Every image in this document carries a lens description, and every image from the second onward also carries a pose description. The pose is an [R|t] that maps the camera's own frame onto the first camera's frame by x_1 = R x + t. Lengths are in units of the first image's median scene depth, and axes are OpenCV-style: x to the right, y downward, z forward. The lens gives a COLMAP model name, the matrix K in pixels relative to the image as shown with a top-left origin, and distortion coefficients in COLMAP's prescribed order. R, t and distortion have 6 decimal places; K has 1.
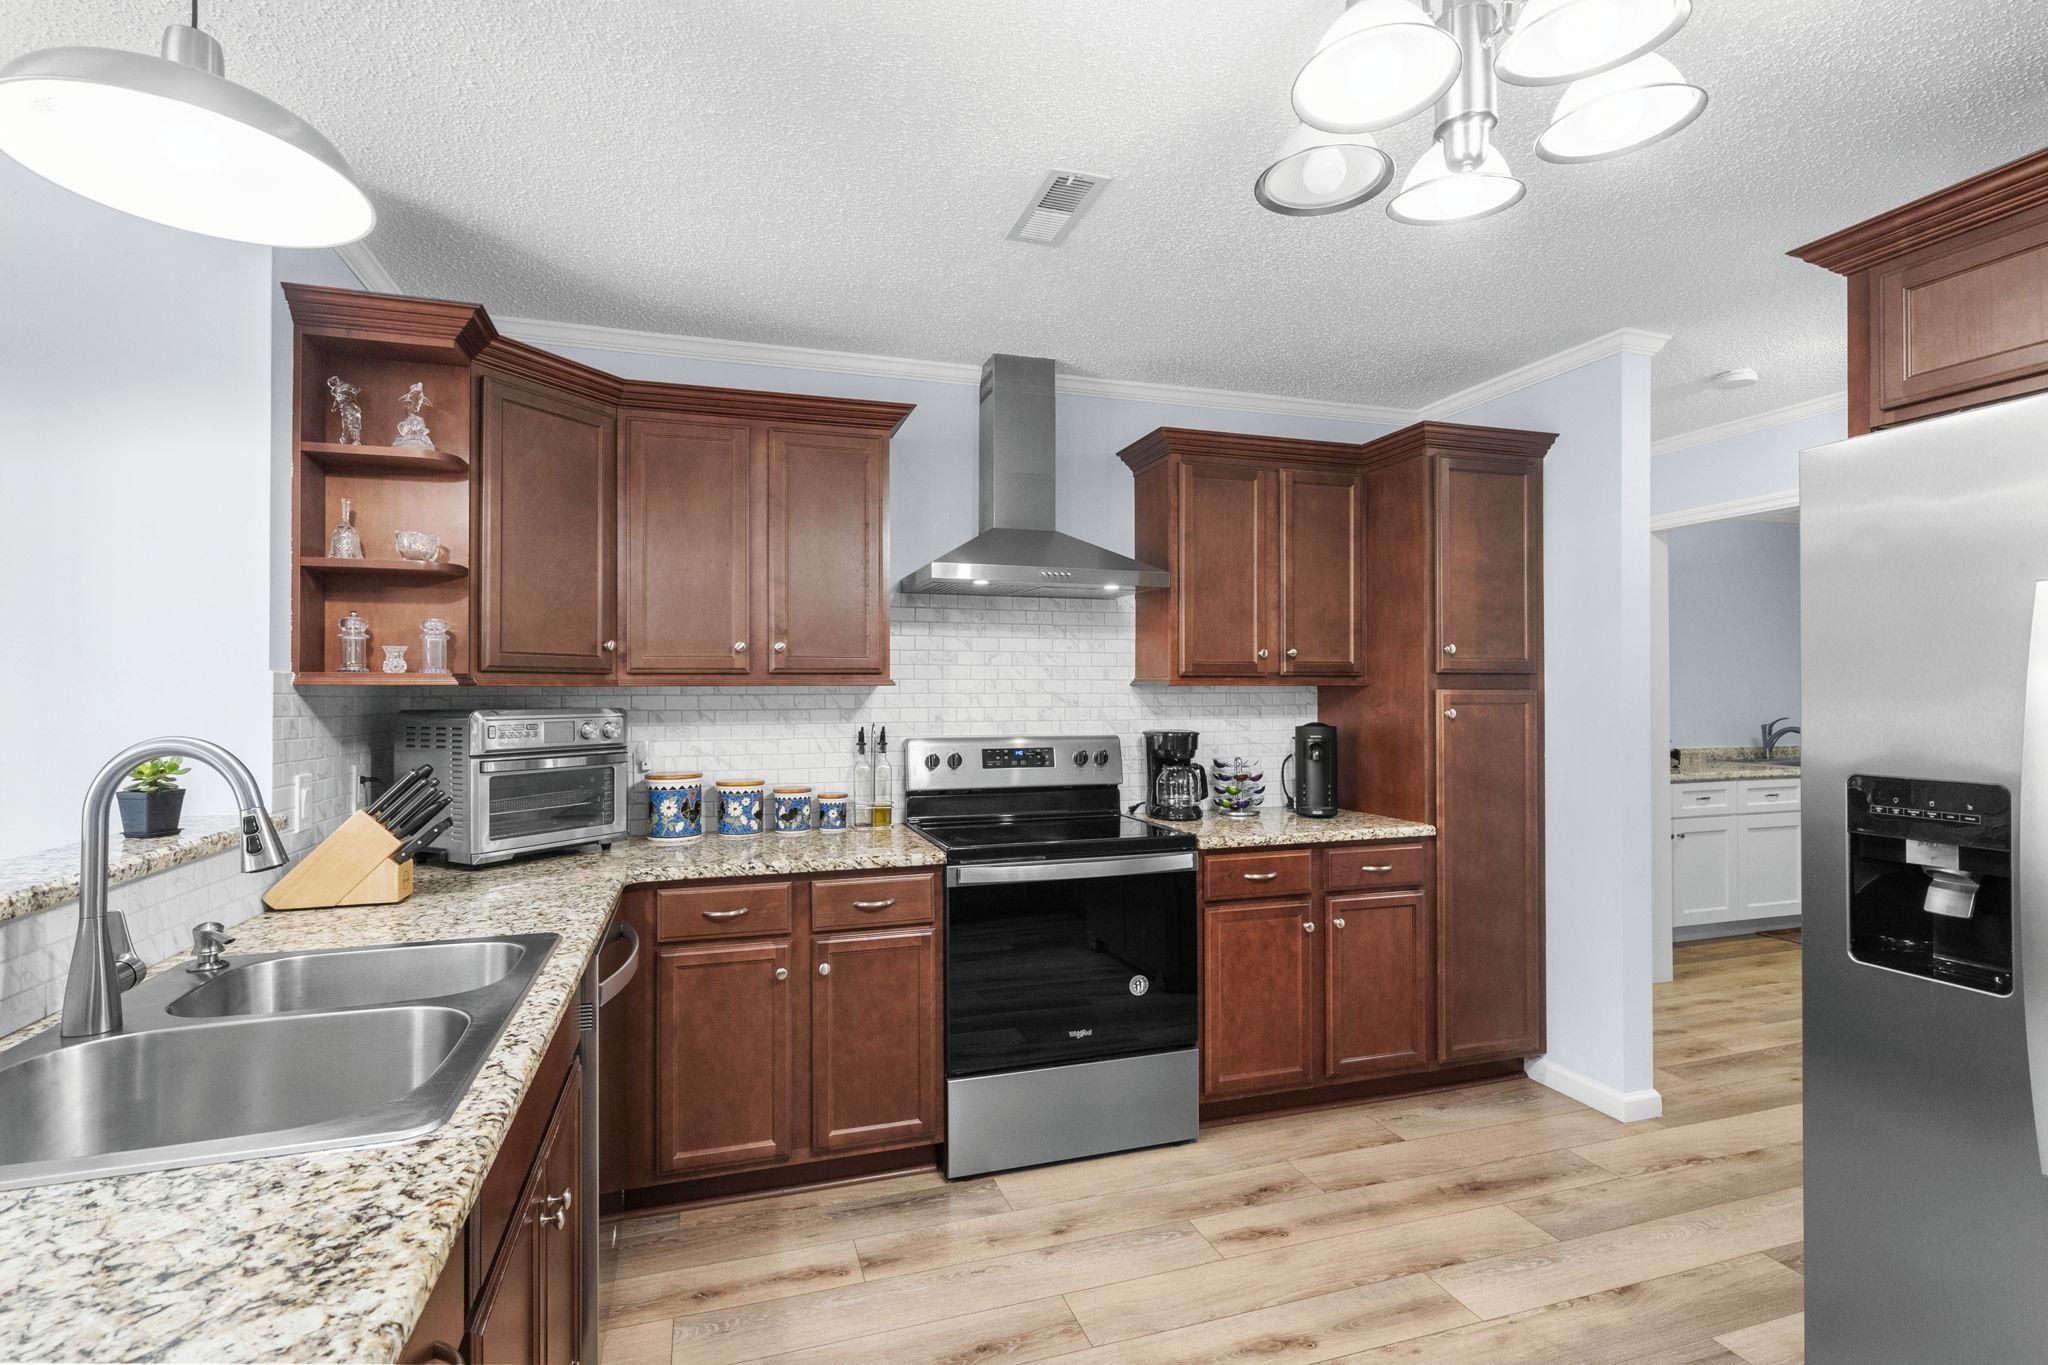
lens RADIAL K [[953.4, 0, 1035.5], [0, 953.4, 686.3], [0, 0, 1]] dist [0.002016, 0.000993]
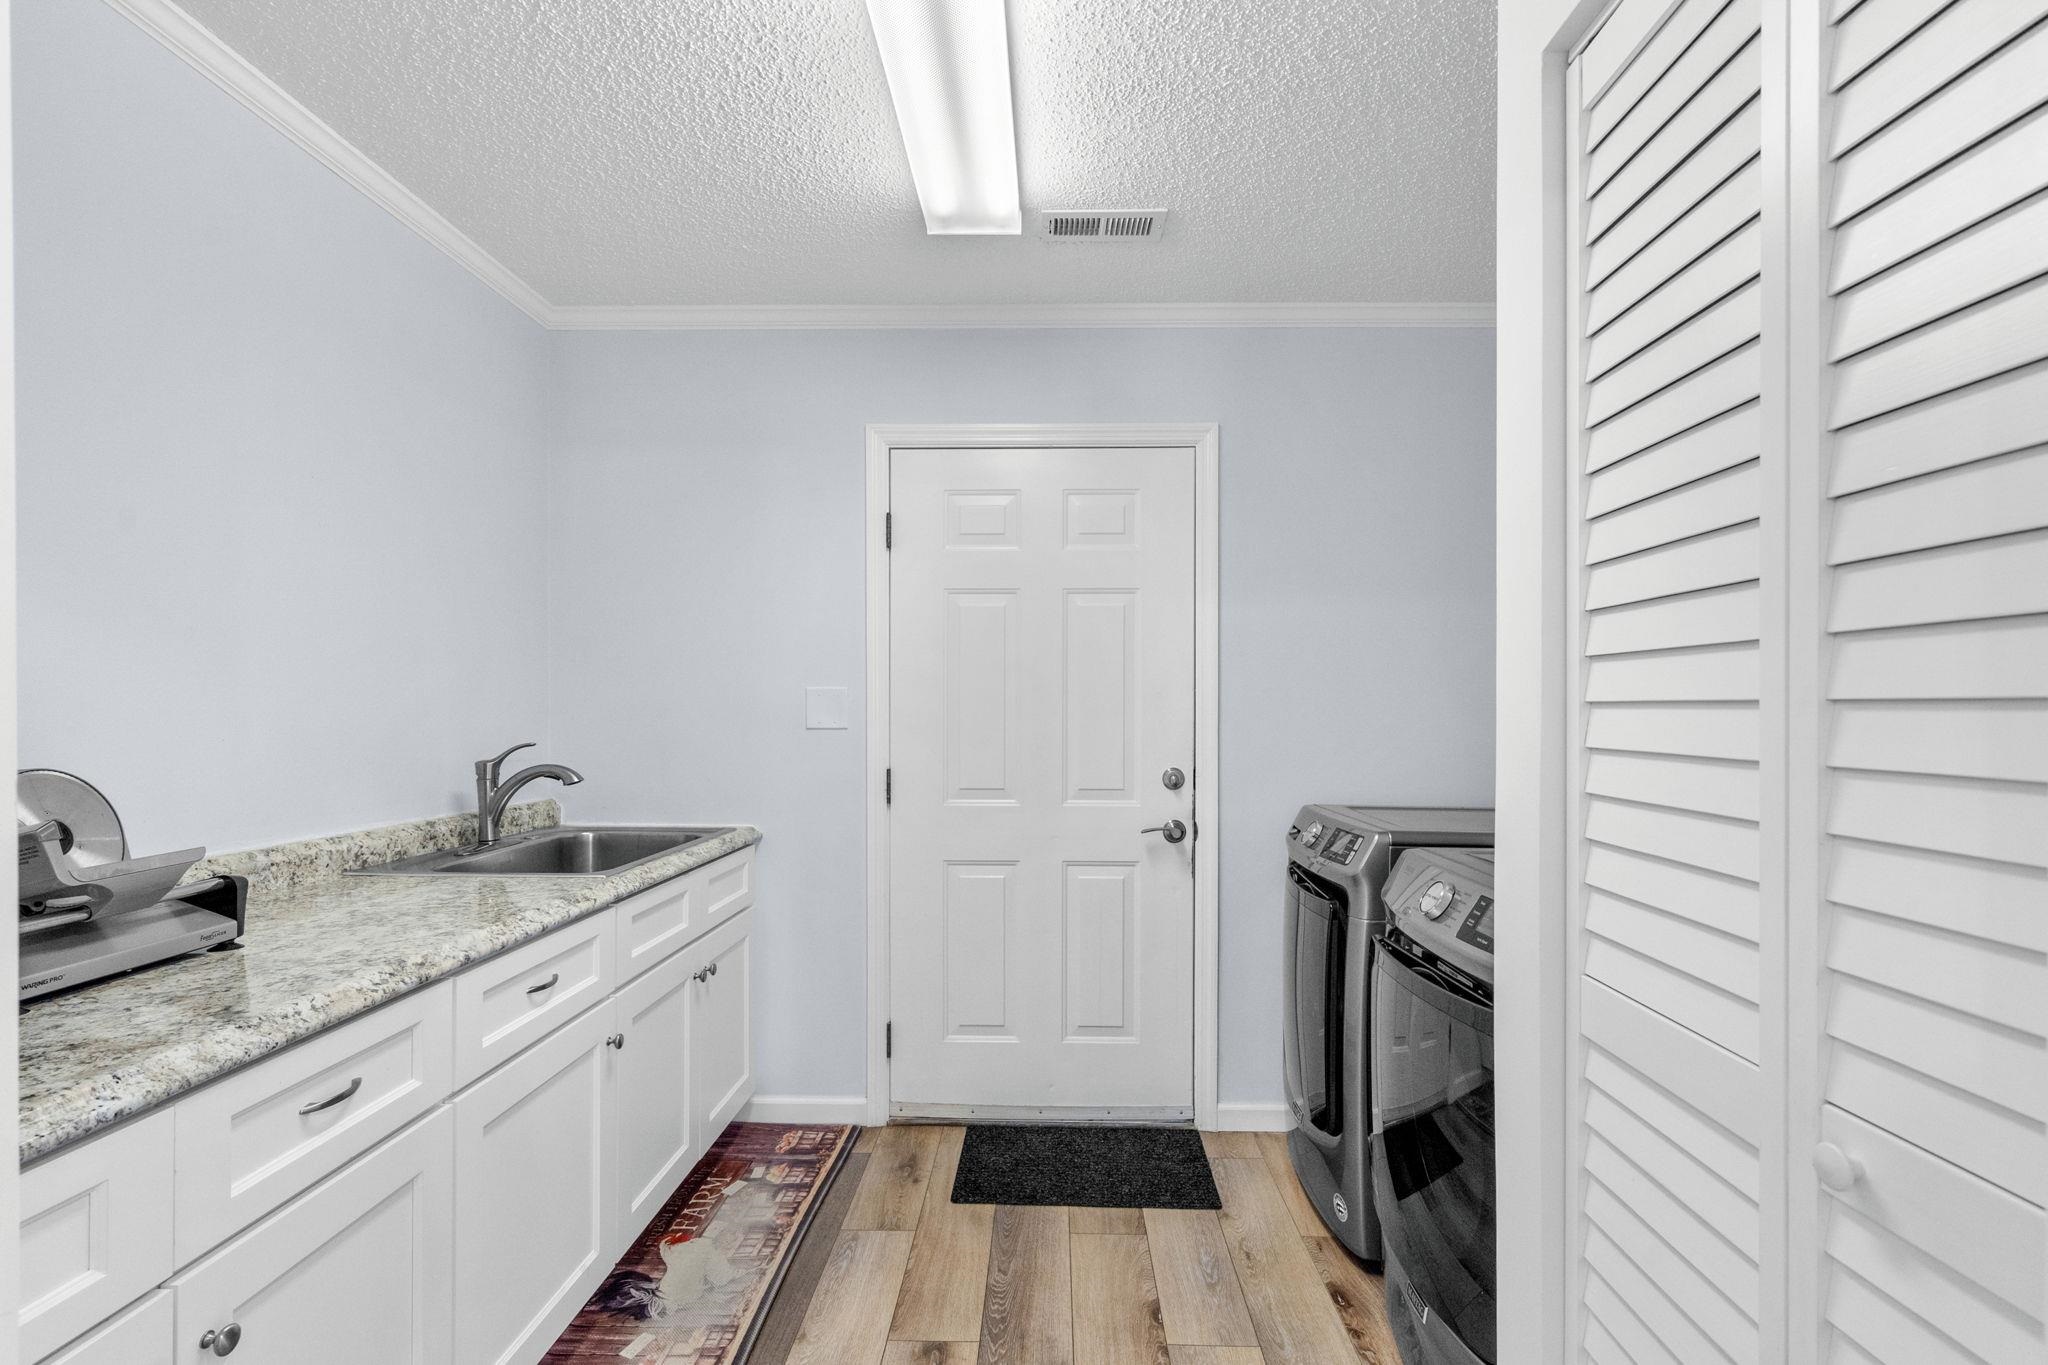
lens RADIAL K [[953.4, 0, 1031.4], [0, 953.4, 700.9], [0, 0, 1]] dist [0.002016, 0.000993]
pose [[0.318692, 0.009553, 0.947810, 0.452144], [-0.007030, 0.999946, -0.007715, 0.015853], [-0.947832, -0.004204, 0.318741, 0.649657]]
